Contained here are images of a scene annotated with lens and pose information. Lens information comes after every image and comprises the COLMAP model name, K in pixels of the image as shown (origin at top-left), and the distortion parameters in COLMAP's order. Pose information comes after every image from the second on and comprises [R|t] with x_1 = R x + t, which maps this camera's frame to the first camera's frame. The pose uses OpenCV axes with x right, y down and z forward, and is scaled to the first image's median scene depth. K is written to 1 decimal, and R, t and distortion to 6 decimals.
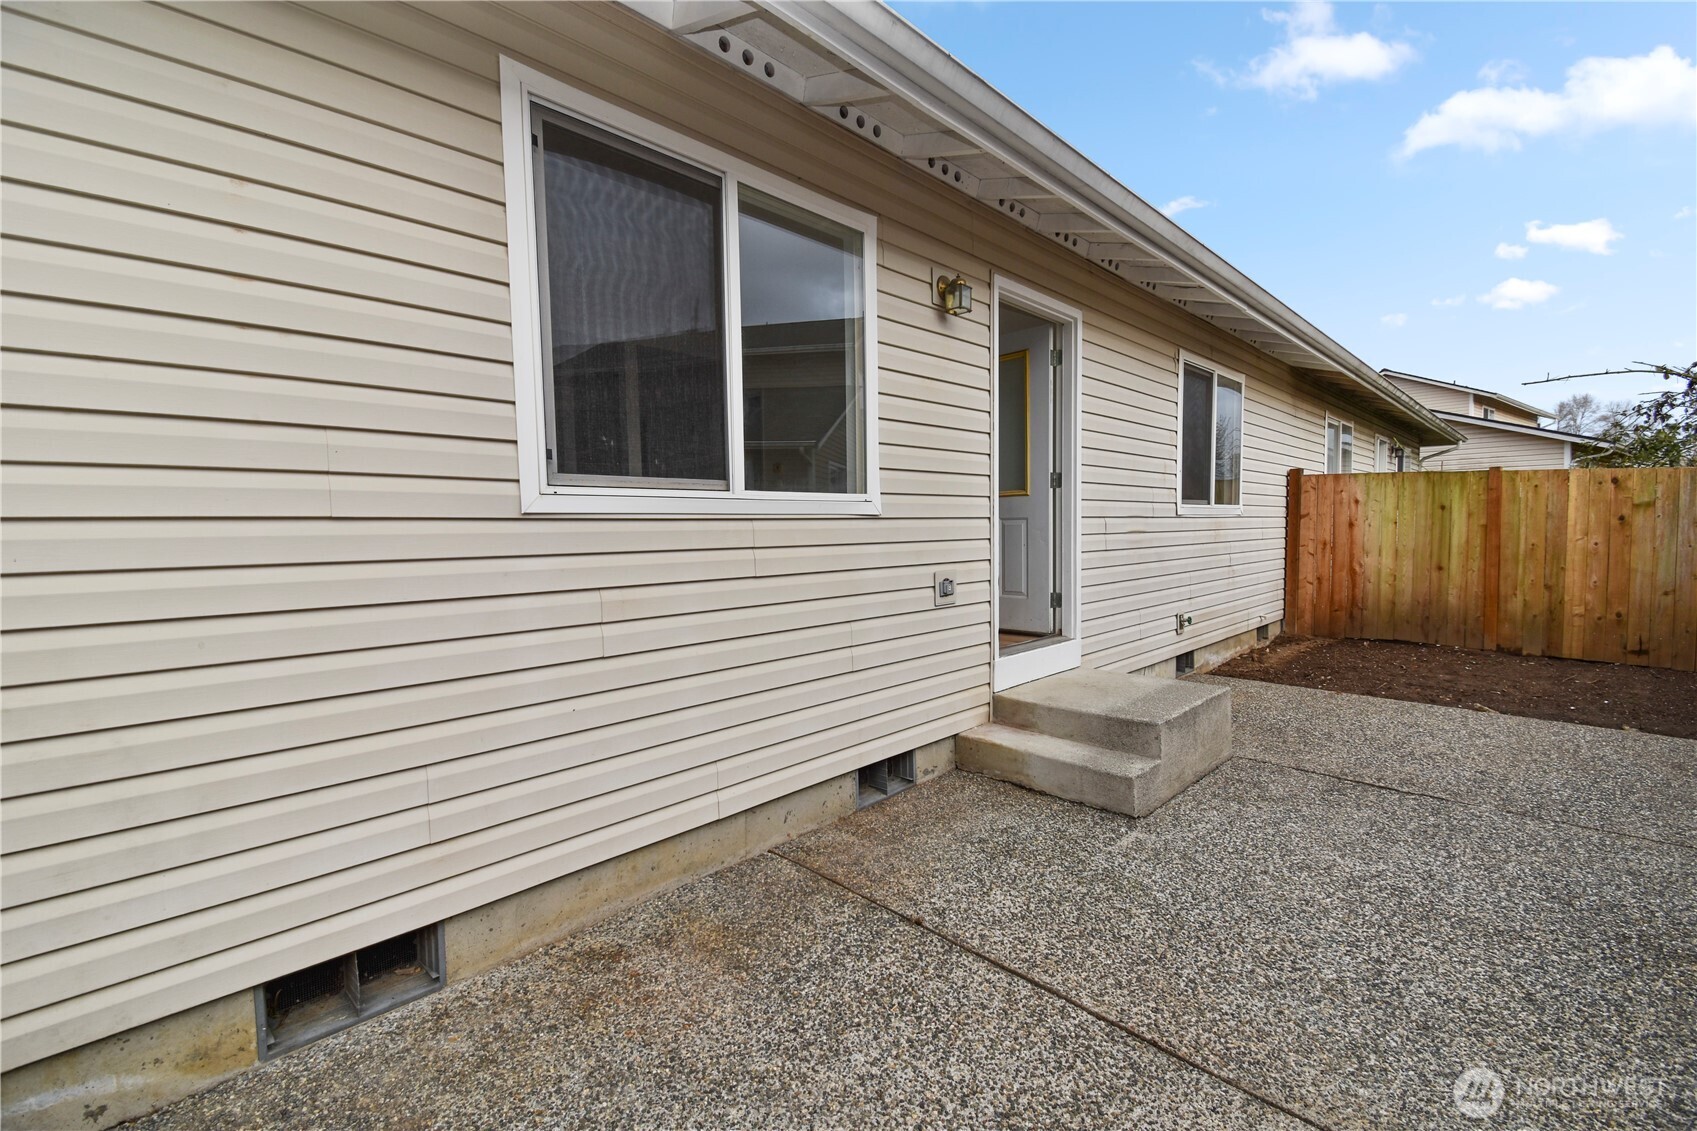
lens RADIAL K [[747.3, 0, 853.9], [0, 747.3, 565.9], [0, 0, 1]] dist [0.036662, -0.028790]
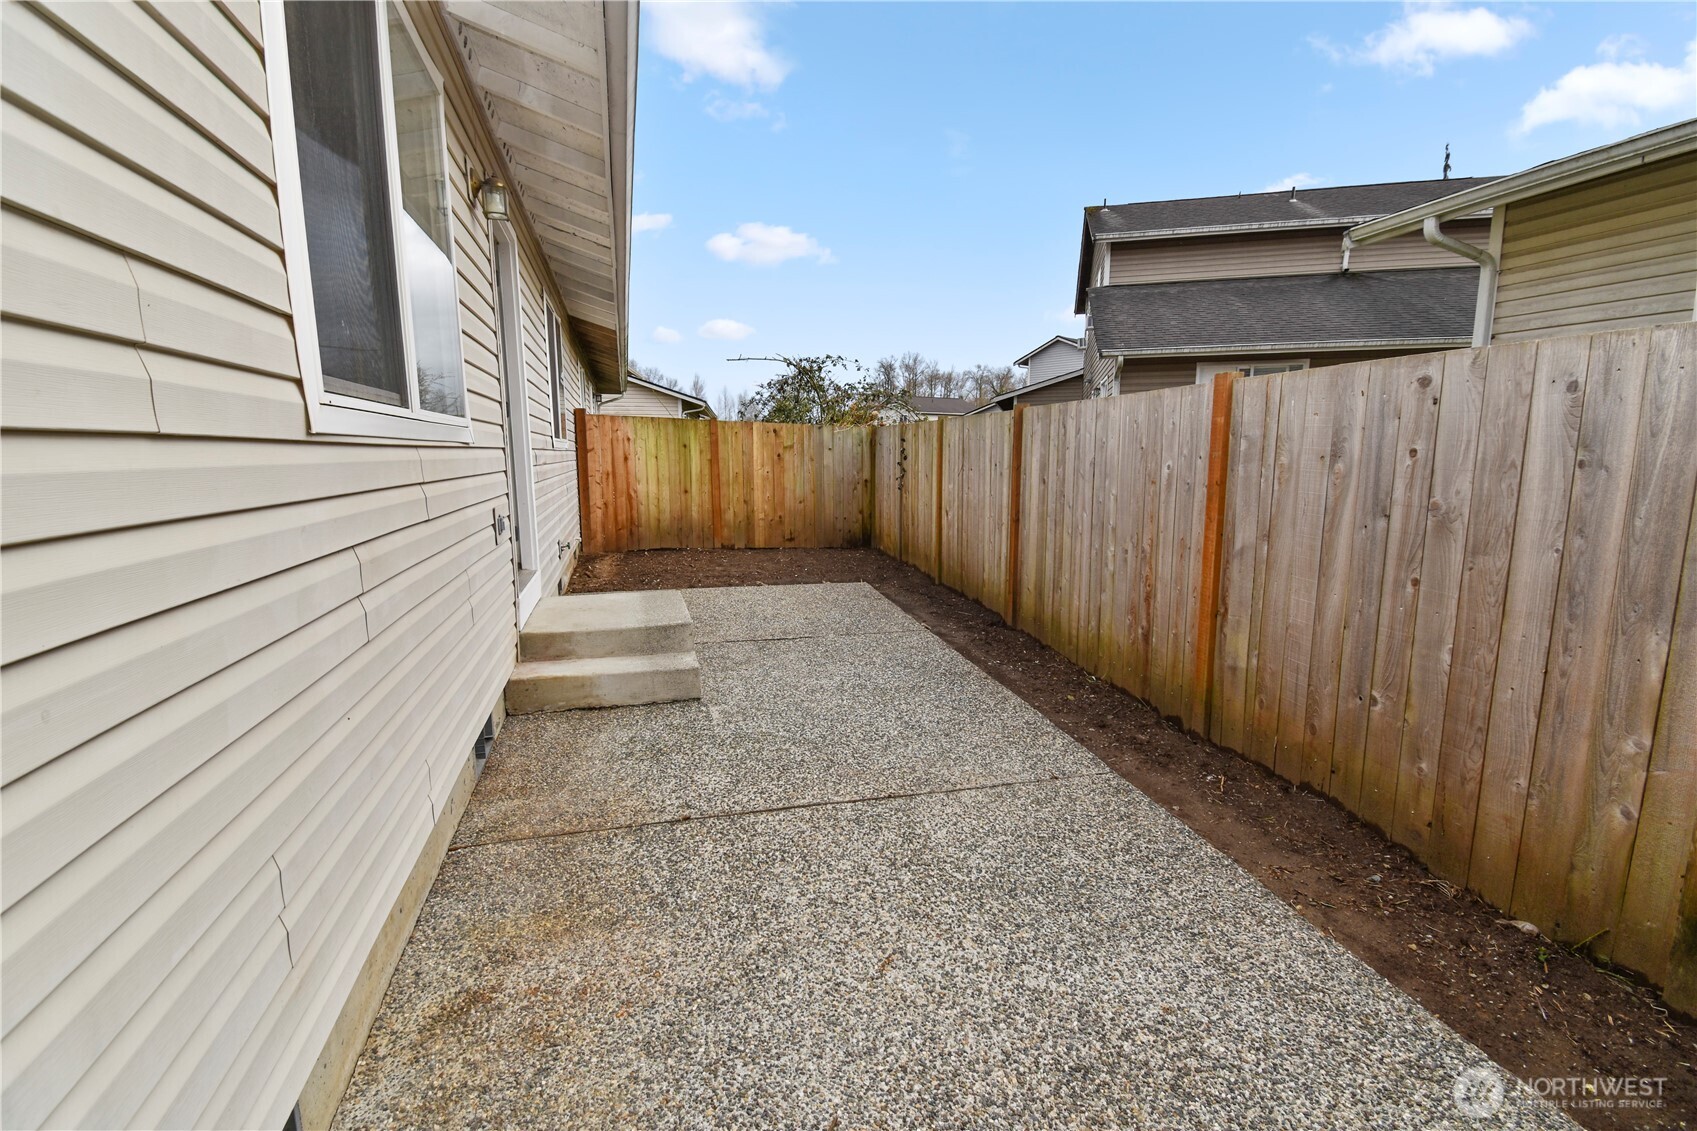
lens RADIAL K [[747.3, 0, 853.9], [0, 747.3, 565.9], [0, 0, 1]] dist [0.036662, -0.028790]
pose [[0.481717, -0.118175, 0.868322, -0.474864], [0.040282, 0.992804, 0.112770, -0.007272], [-0.875401, -0.019345, 0.483011, 0.170529]]
